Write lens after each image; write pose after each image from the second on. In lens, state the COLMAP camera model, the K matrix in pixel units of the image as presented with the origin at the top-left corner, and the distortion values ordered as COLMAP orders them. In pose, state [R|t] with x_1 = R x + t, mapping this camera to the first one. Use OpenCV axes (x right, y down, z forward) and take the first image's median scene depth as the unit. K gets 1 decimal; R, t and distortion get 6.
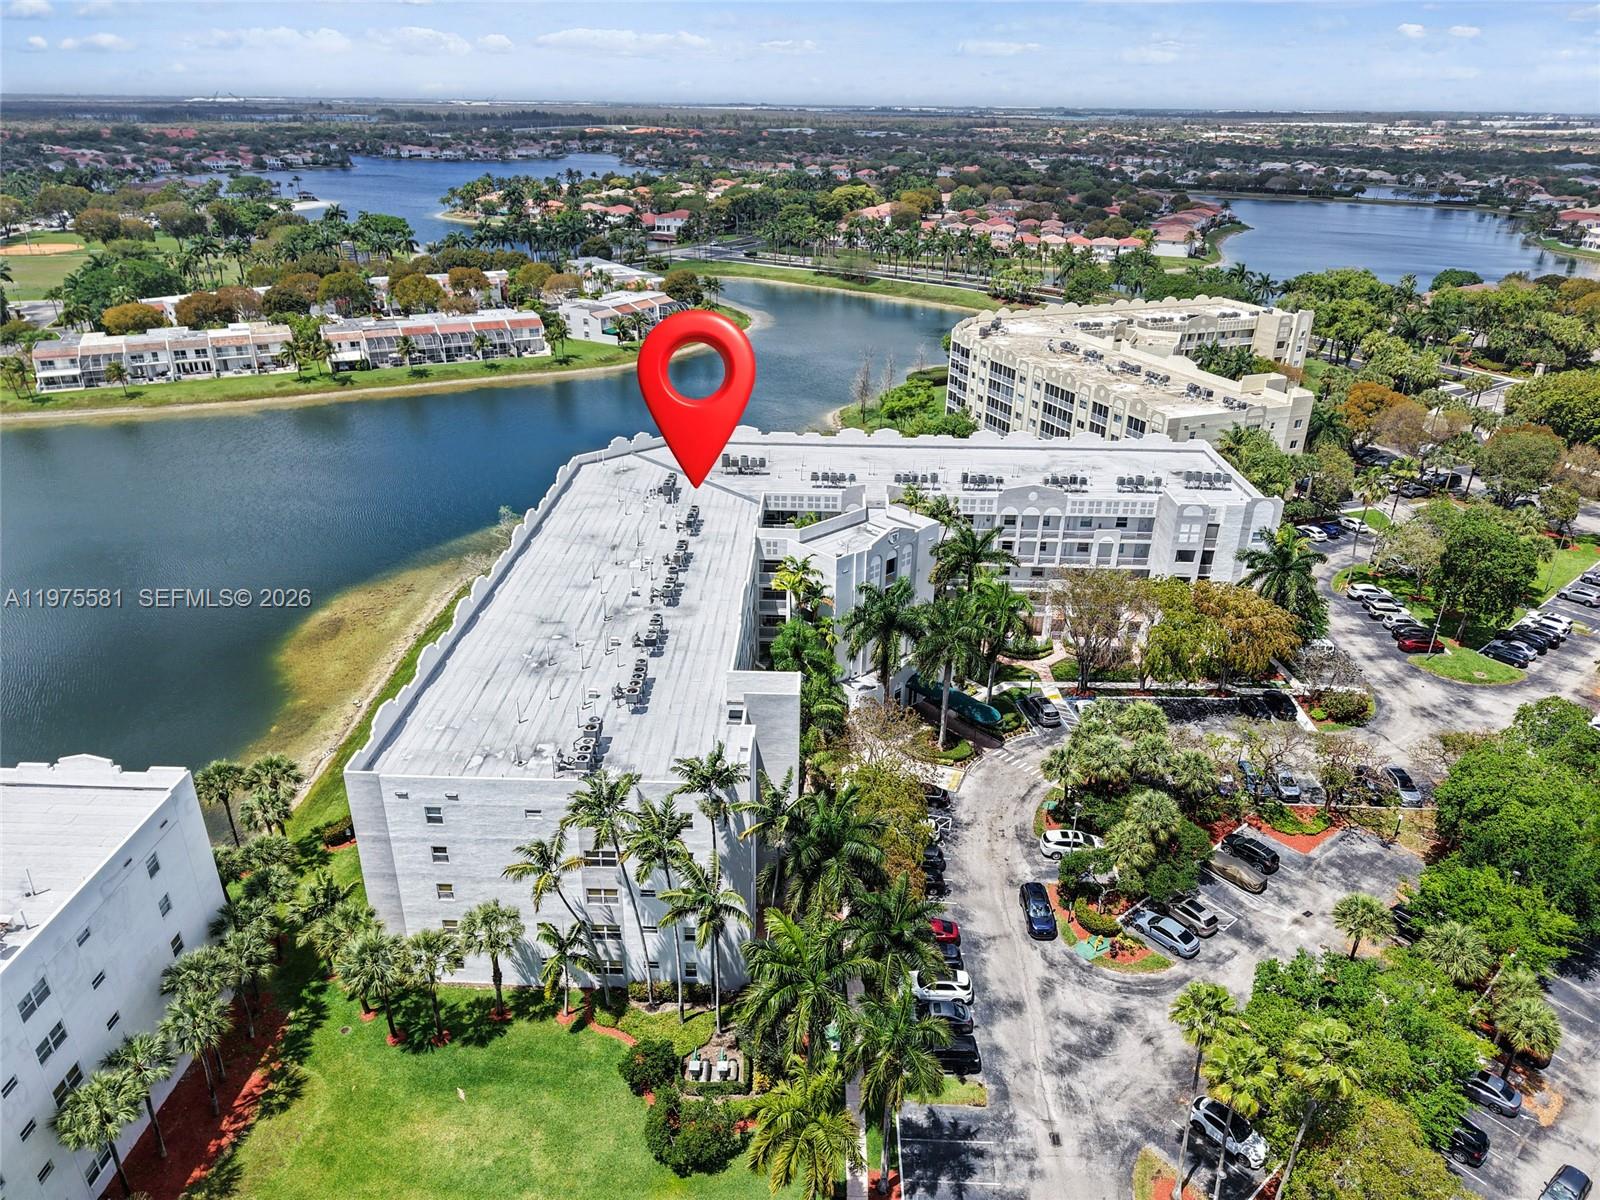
lens RADIAL K [[1084.6, 0, 800.0], [0, 1084.6, 600.0], [0, 0, 1]] dist [-0.001155, -0.000240]
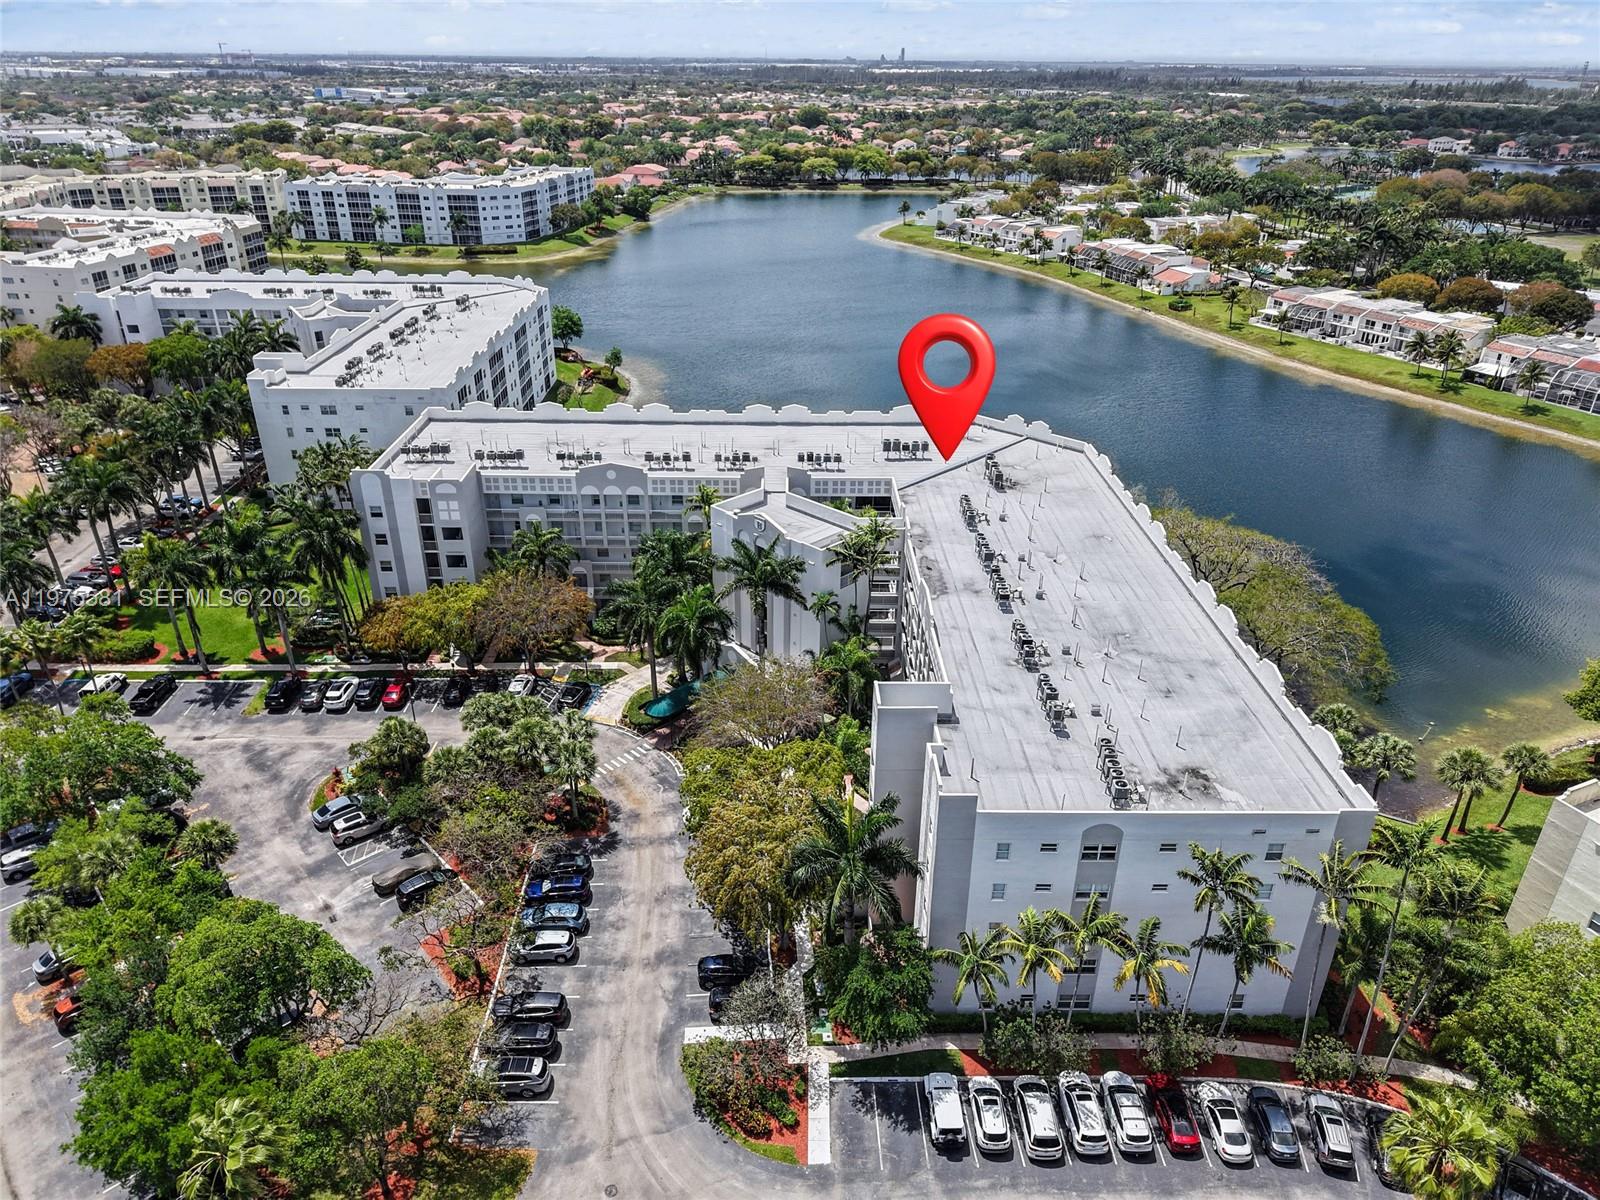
lens RADIAL K [[1084.6, 0, 800.0], [0, 1084.6, 600.0], [0, 0, 1]] dist [-0.001155, -0.000240]
pose [[0.038728, 0.435674, -0.899271, 0.764681], [-0.426013, 0.821259, 0.379533, -0.296985], [0.903888, 0.368403, 0.217409, 0.668706]]
